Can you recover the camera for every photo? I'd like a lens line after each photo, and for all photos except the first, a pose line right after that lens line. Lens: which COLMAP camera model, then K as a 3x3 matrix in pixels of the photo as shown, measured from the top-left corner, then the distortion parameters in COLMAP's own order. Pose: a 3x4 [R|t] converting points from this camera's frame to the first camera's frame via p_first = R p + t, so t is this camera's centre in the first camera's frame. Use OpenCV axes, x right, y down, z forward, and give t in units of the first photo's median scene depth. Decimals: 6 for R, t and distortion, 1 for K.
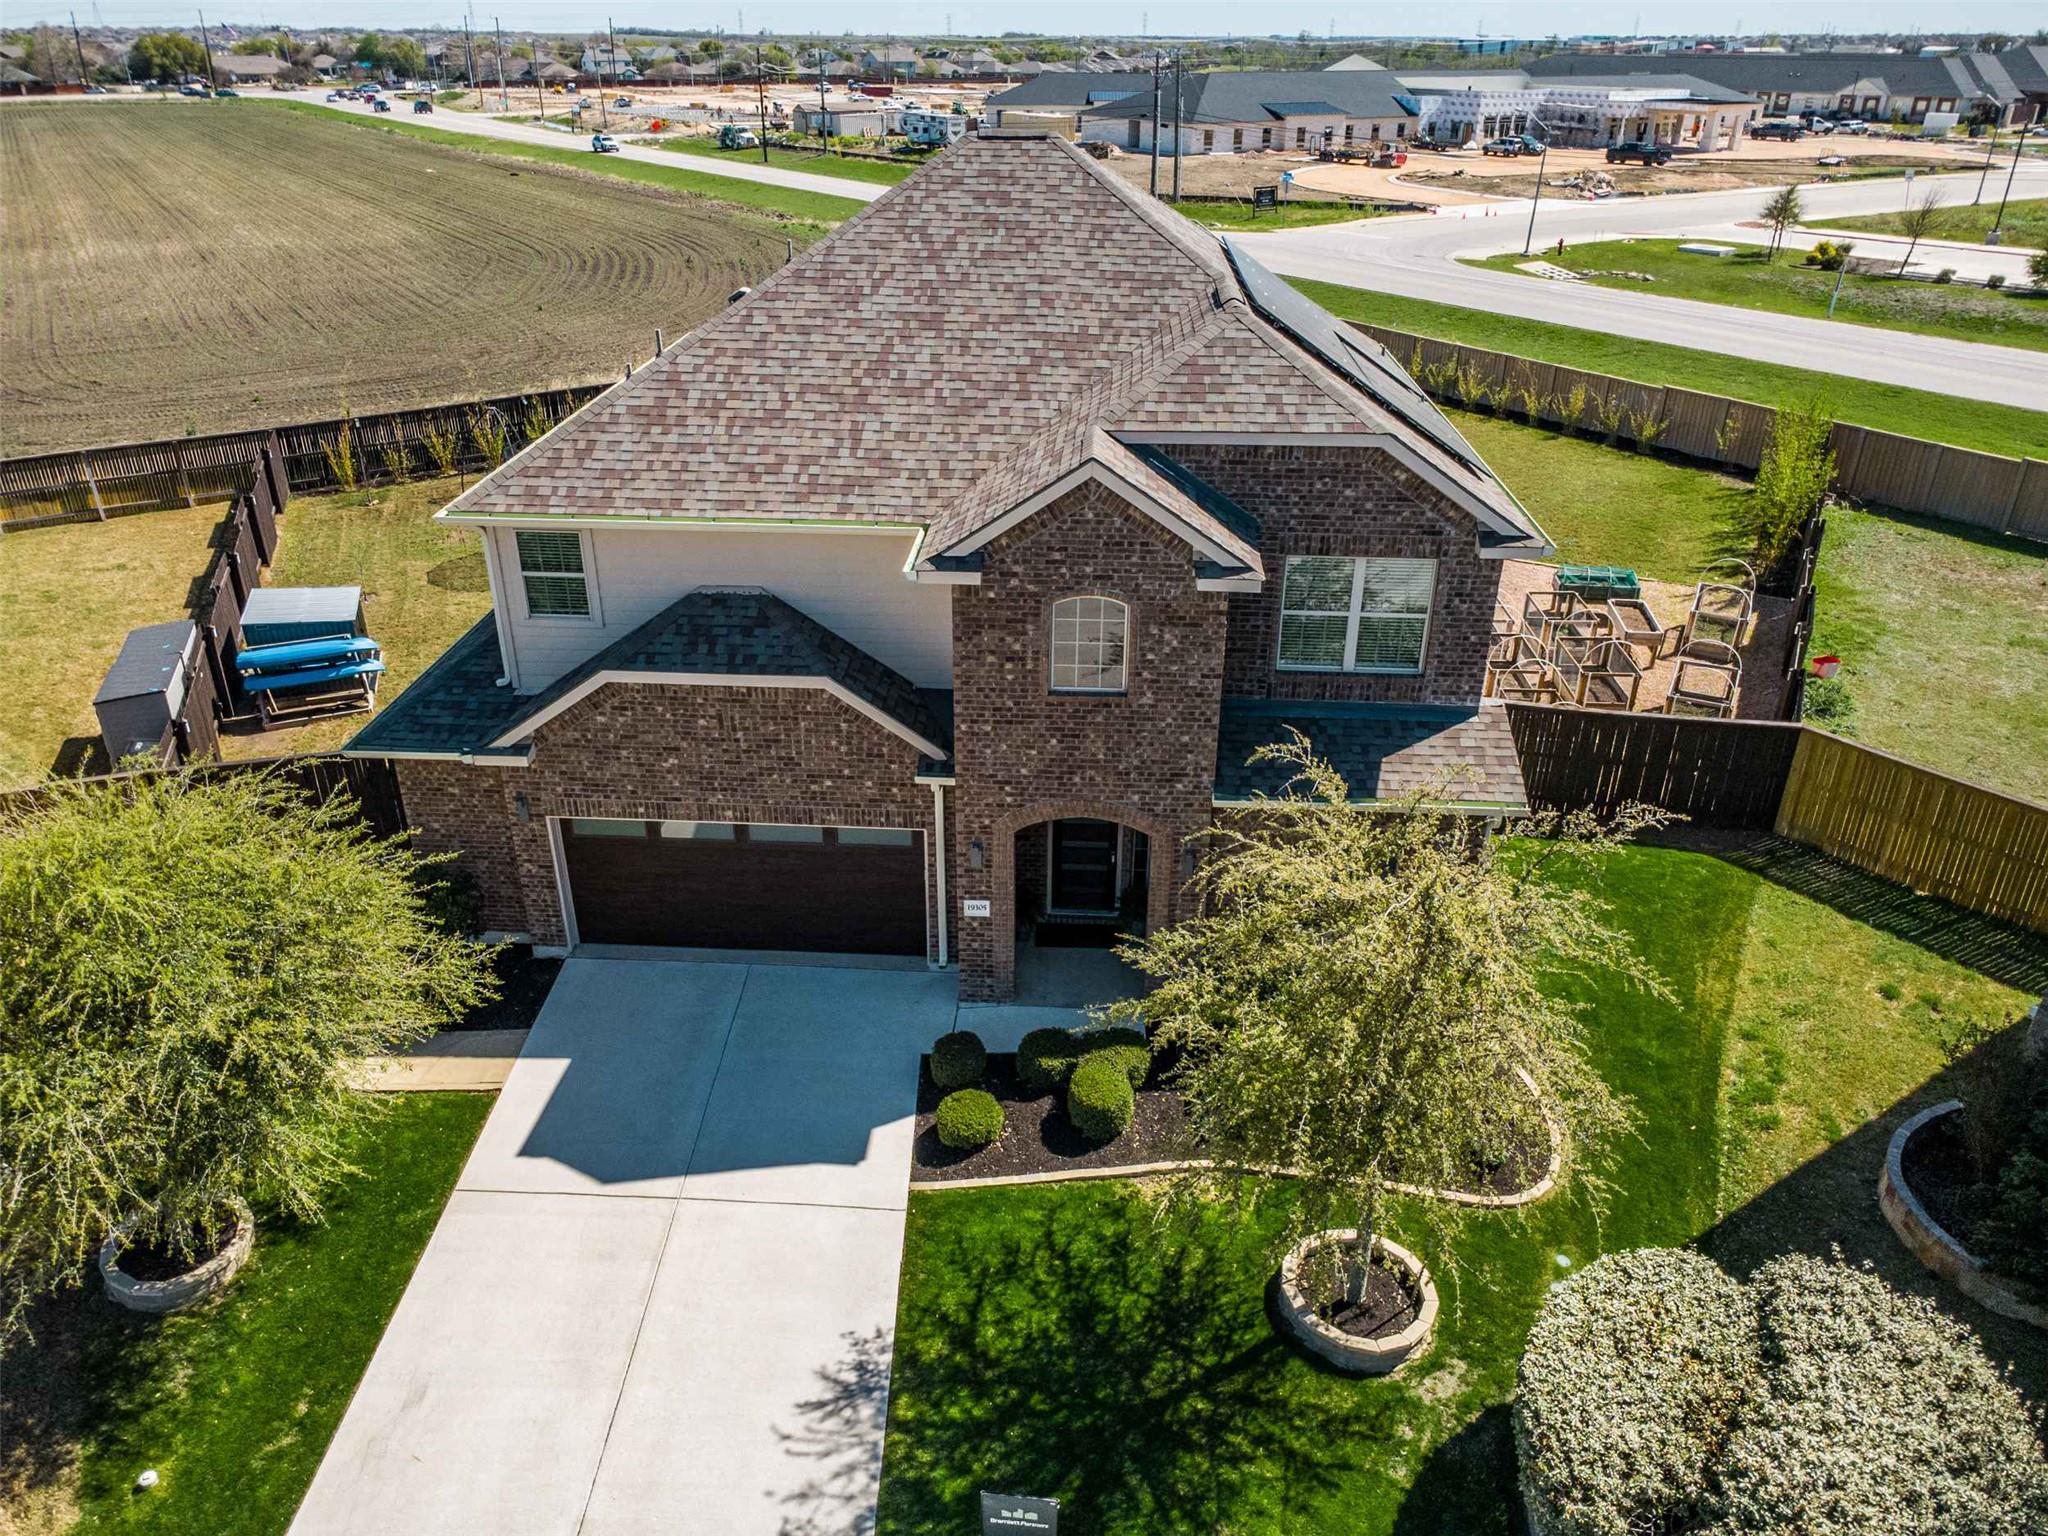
lens RADIAL K [[1456.6, 0, 1022.3], [0, 1456.6, 757.9], [0, 0, 1]] dist [0.003854, 0.001149]
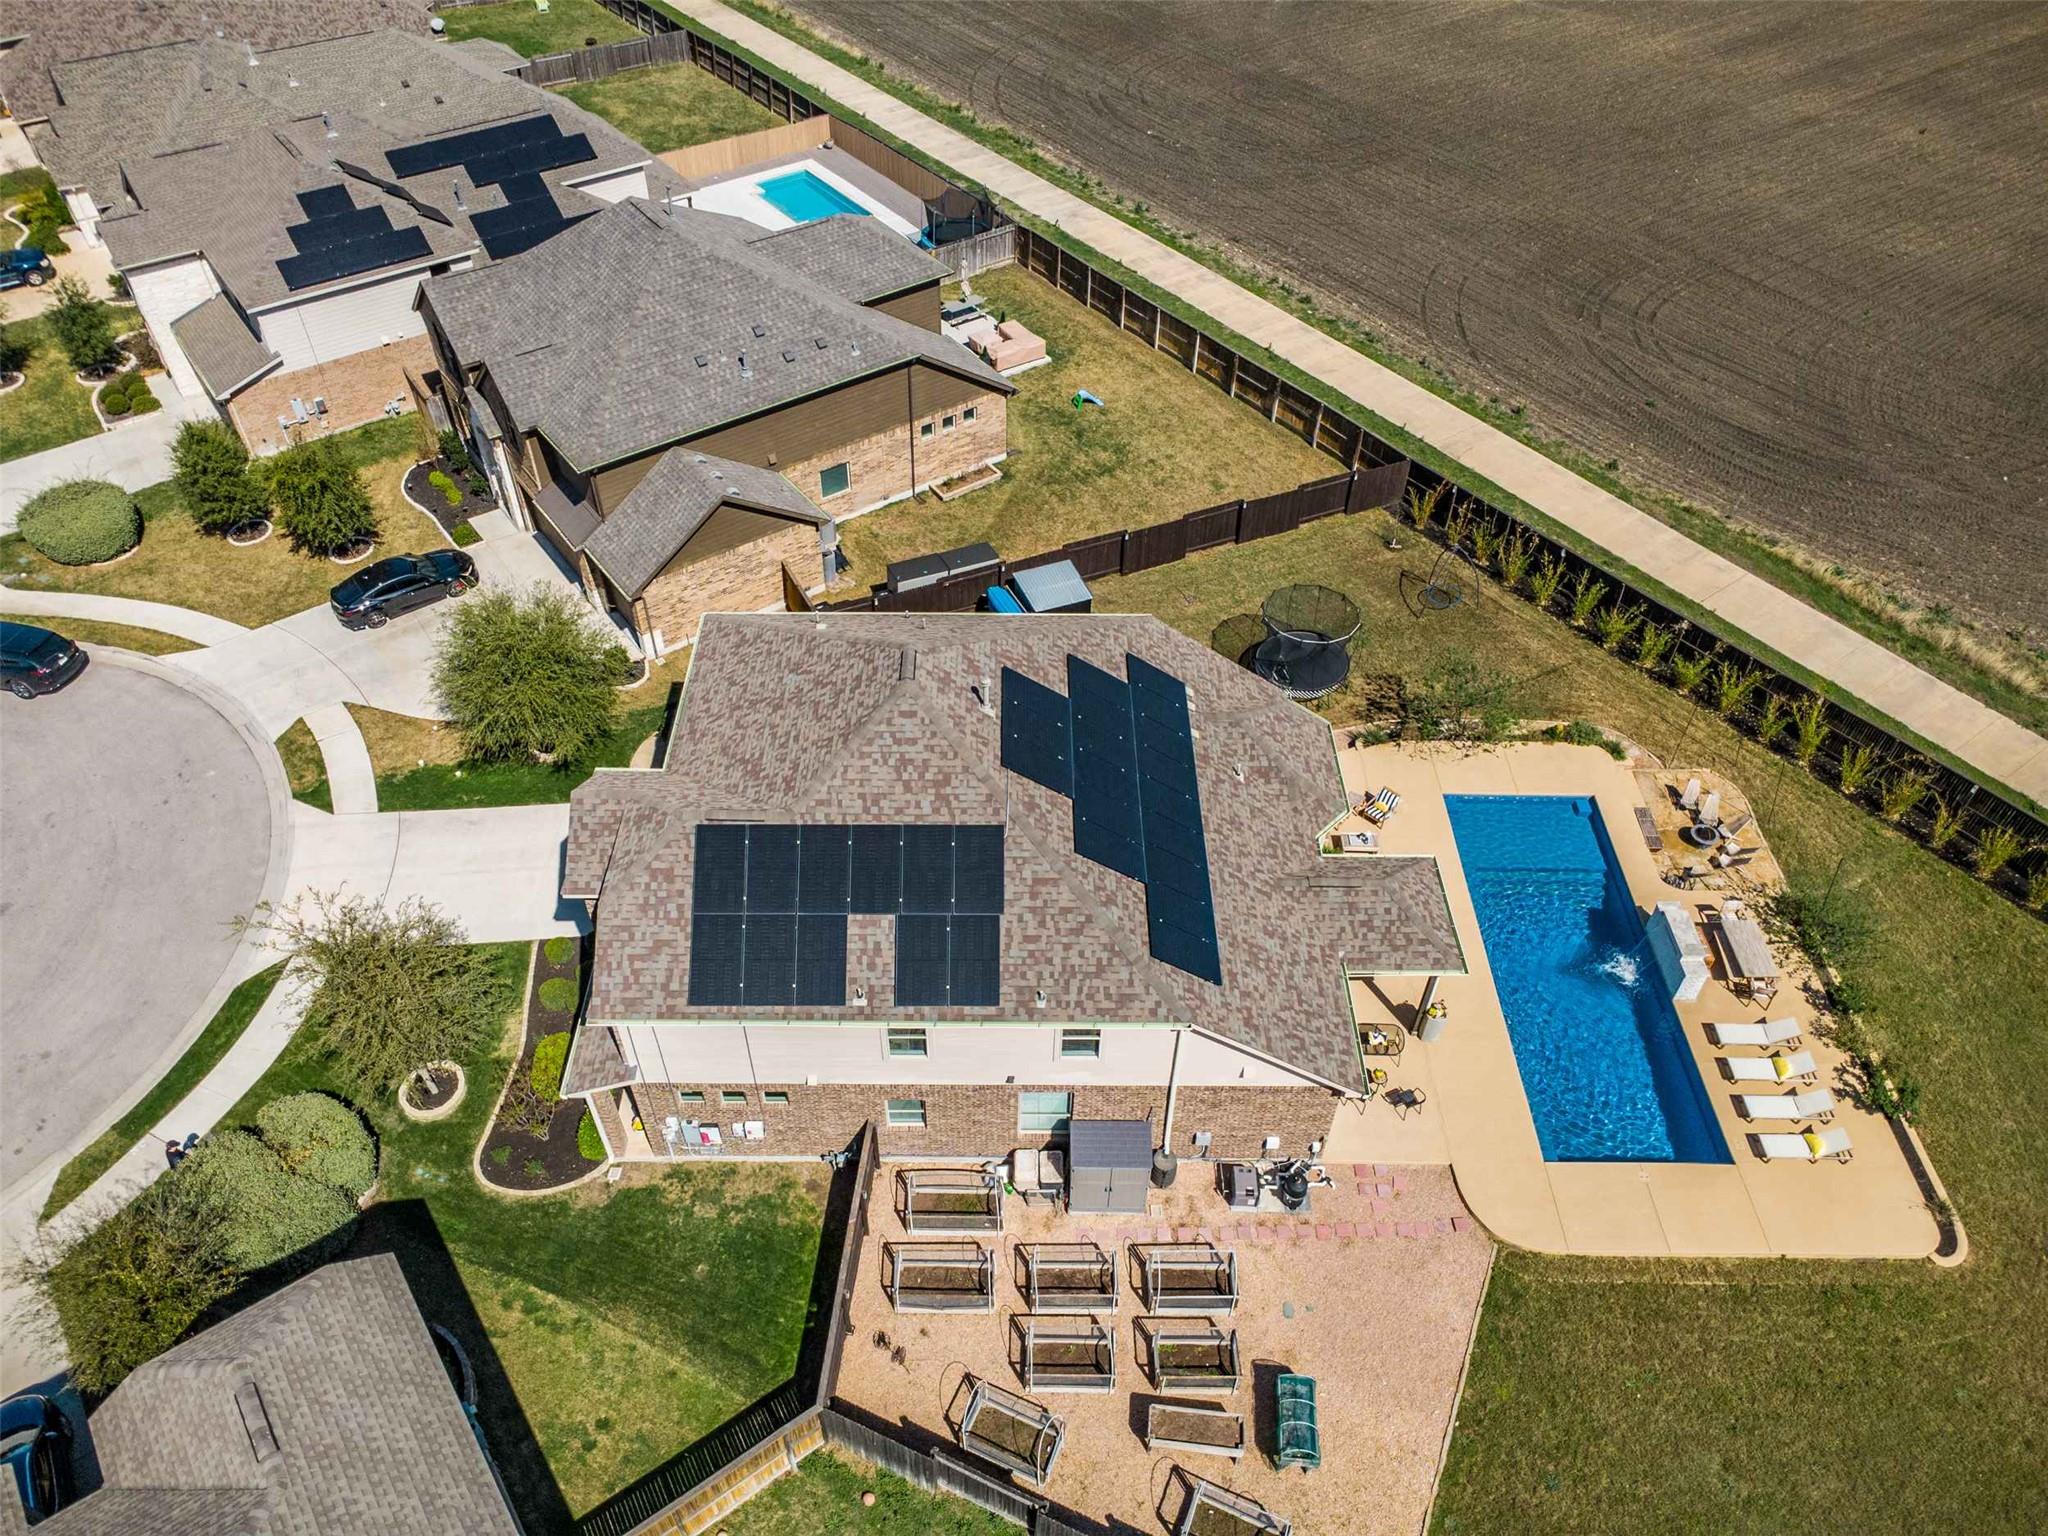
lens RADIAL K [[1456.6, 0, 1022.3], [0, 1456.6, 757.9], [0, 0, 1]] dist [0.003854, 0.001149]
pose [[0.057121, 0.696077, -0.715691, 1.338673], [-0.452625, 0.657012, 0.602882, -1.549750], [0.889870, 0.289502, 0.352591, 0.706072]]
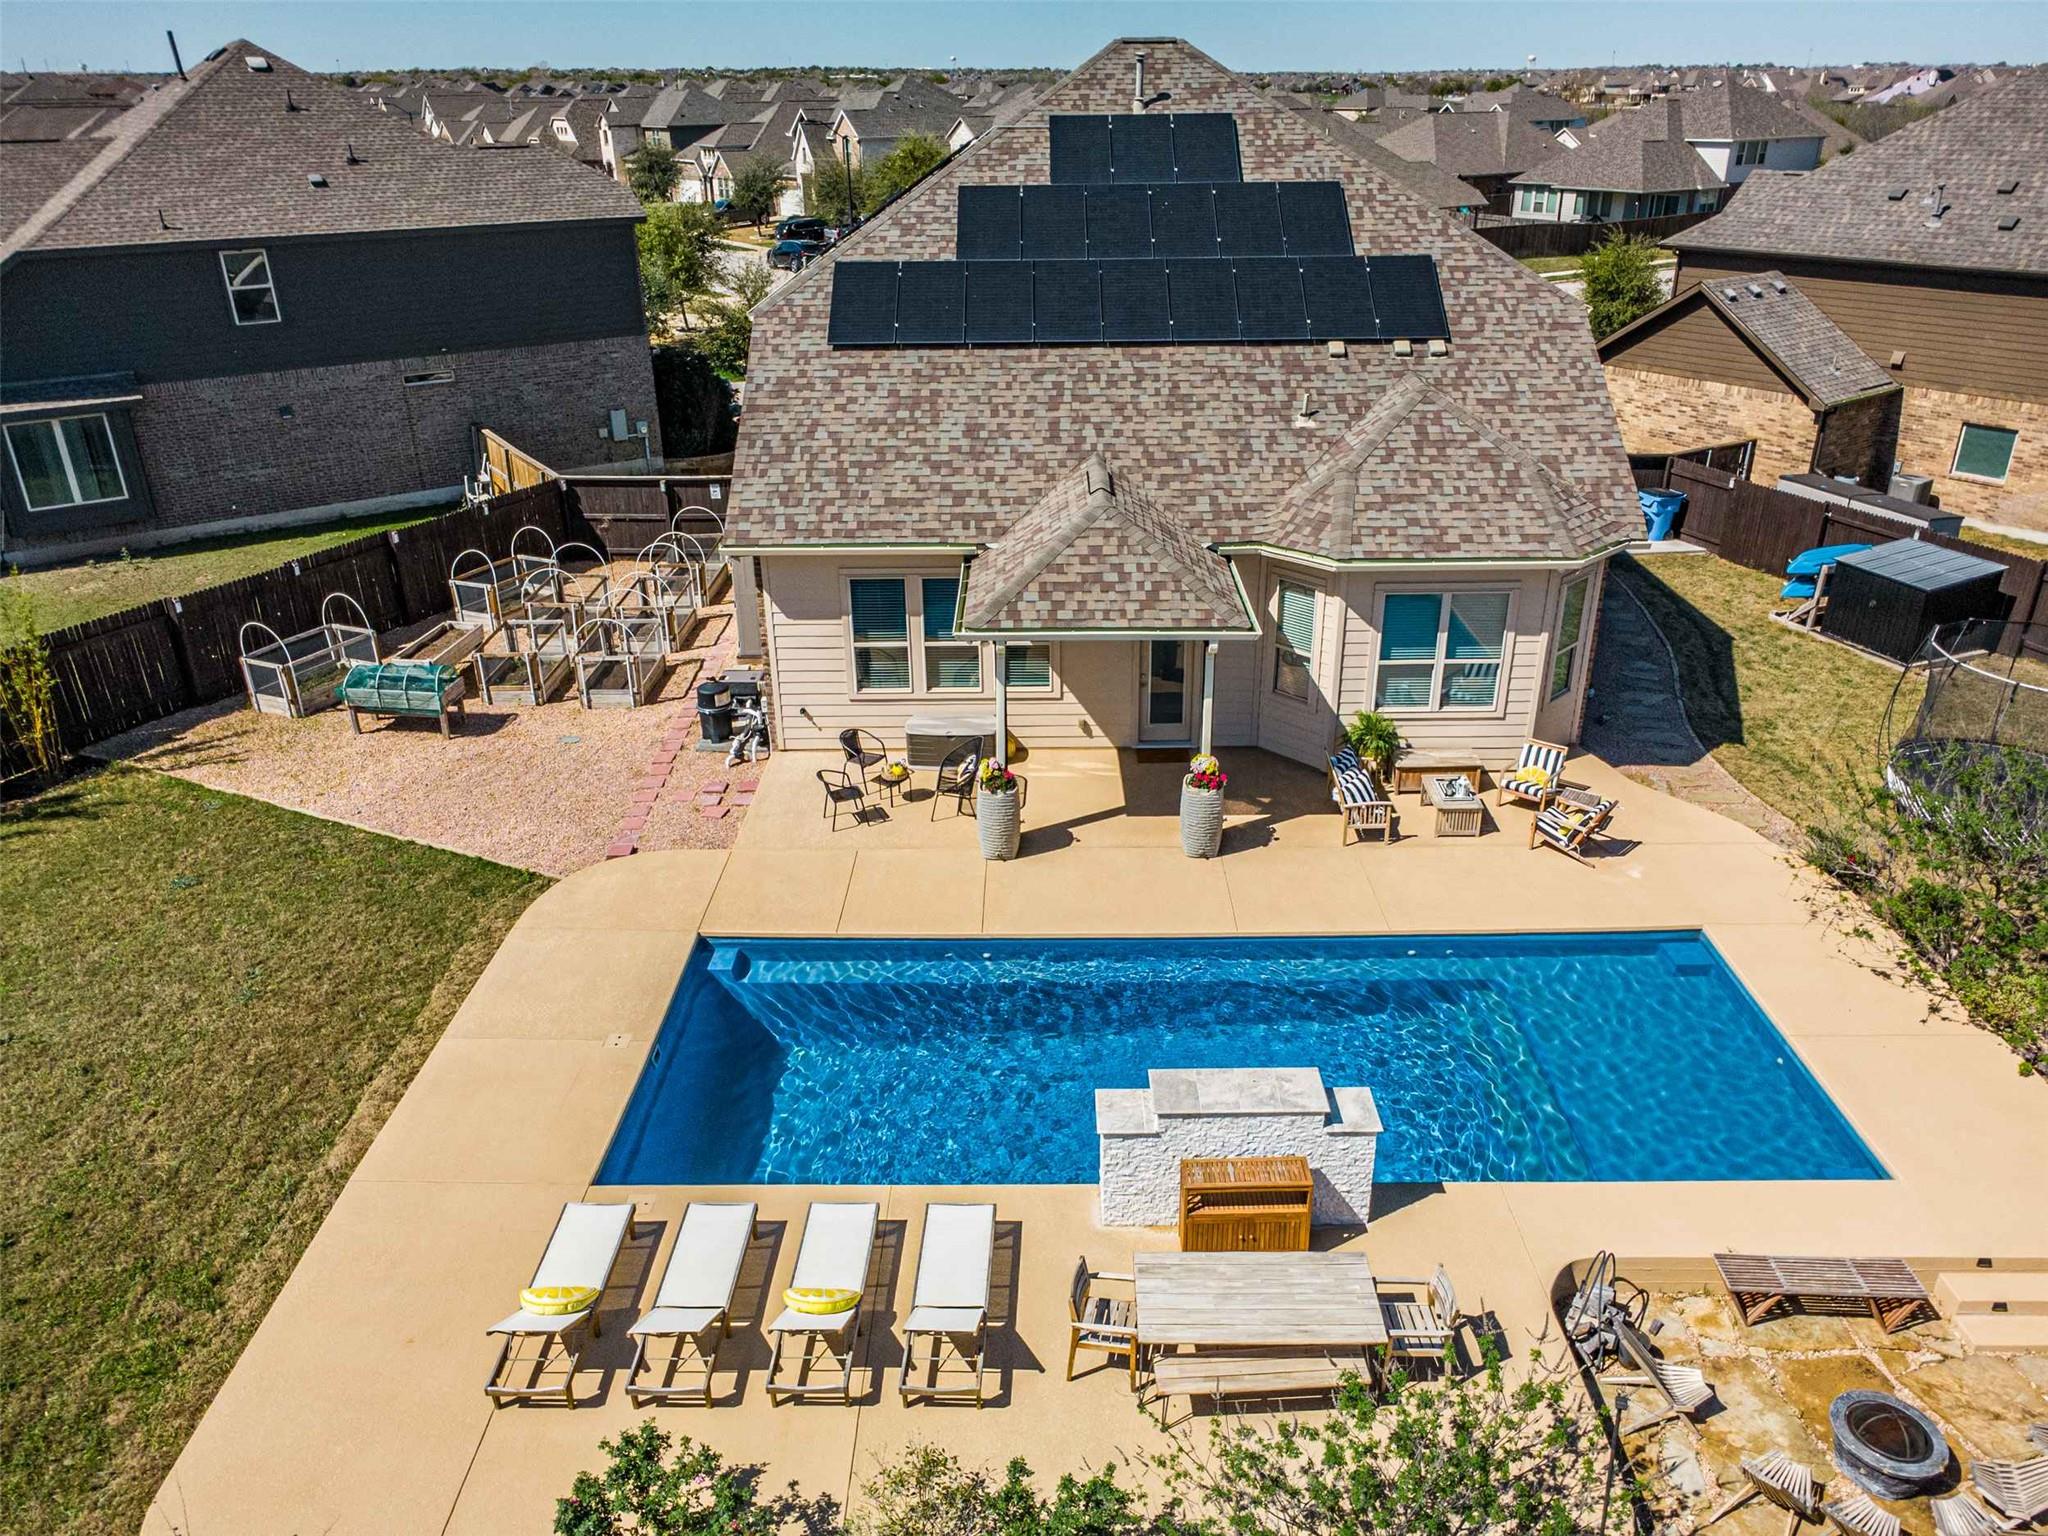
lens RADIAL K [[1422.1, 0, 1024.3], [0, 1422.1, 804.0], [0, 0, 1]] dist [-0.006226, -0.002681]
pose [[-0.998282, 0.022100, -0.054265, 0.205904], [-0.029911, 0.604149, 0.796310, -1.184537], [0.050383, 0.796565, -0.602450, 2.658238]]
